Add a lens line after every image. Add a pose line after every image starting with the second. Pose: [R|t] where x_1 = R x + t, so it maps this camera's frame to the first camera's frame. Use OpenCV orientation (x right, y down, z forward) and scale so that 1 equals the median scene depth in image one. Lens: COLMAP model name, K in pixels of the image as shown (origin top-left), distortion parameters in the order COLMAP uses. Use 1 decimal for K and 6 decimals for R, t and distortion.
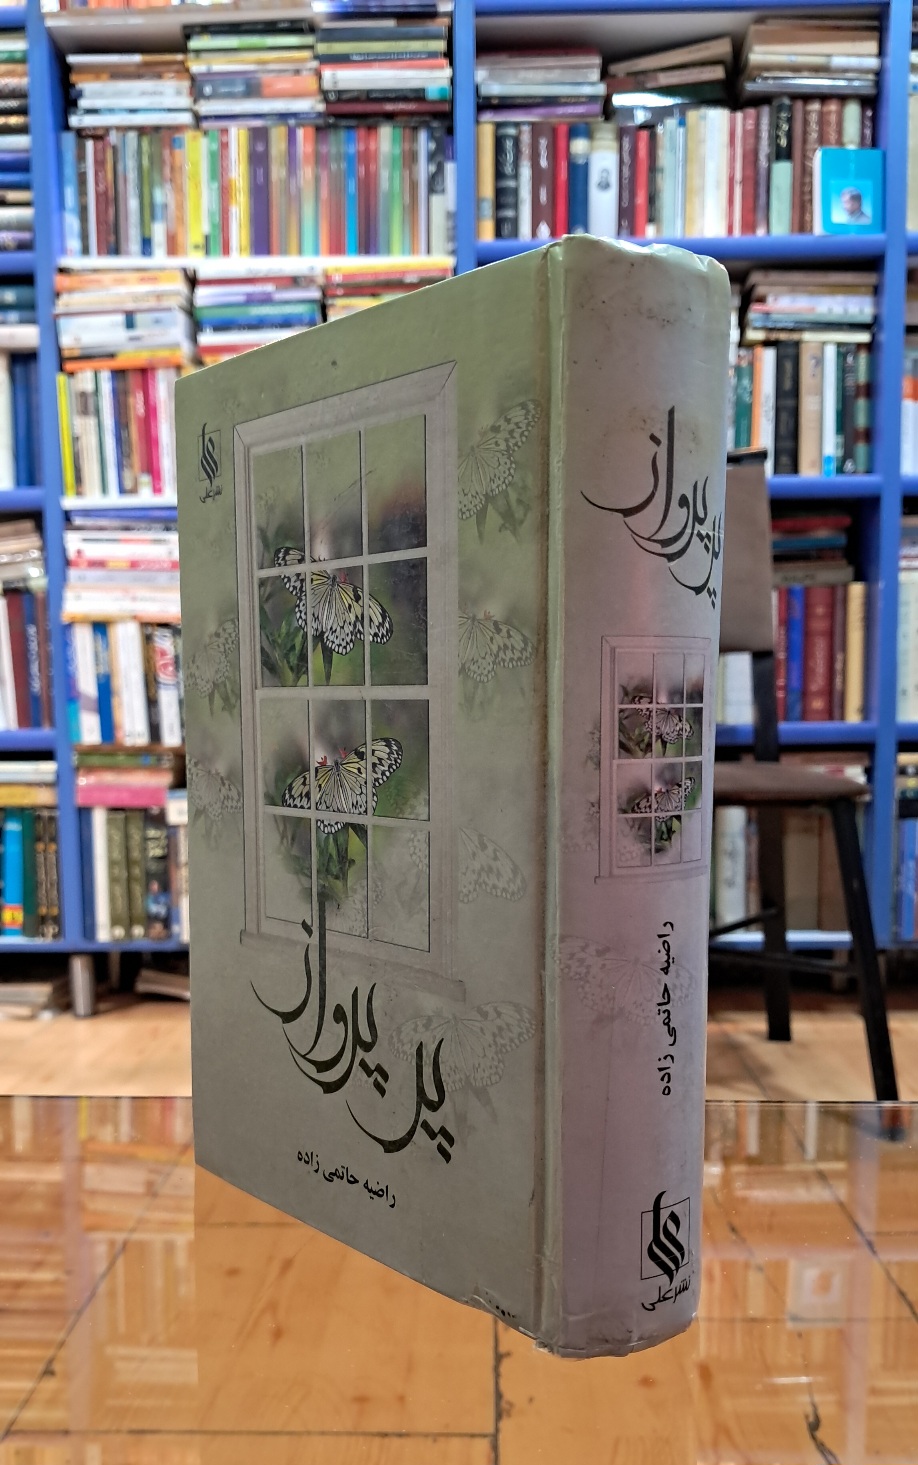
lens RADIAL K [[1246.4, 0, 458.4], [0, 1246.4, 819.6], [0, 0, 1]] dist [0.001629, 0.005607]
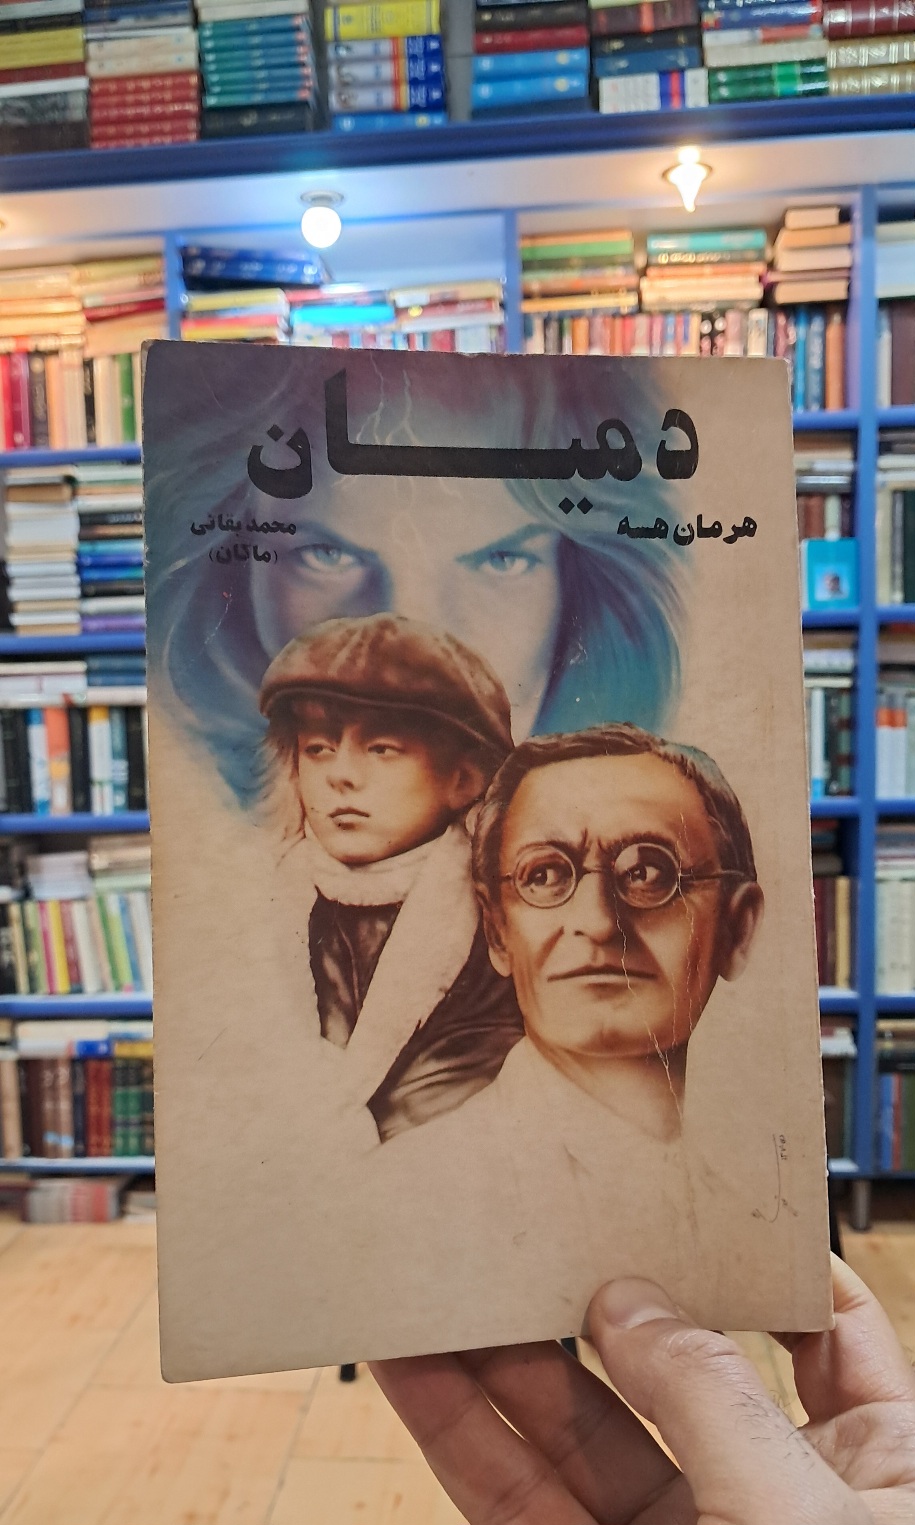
lens RADIAL K [[1274.5, 0, 438.3], [0, 1274.5, 820.6], [0, 0, 1]] dist [0.005114, -0.003612]
pose [[0.997543, -0.008589, -0.069535, 0.012380], [0.008692, 0.999962, 0.001177, -0.257614], [0.069522, -0.001778, 0.997579, -0.278895]]
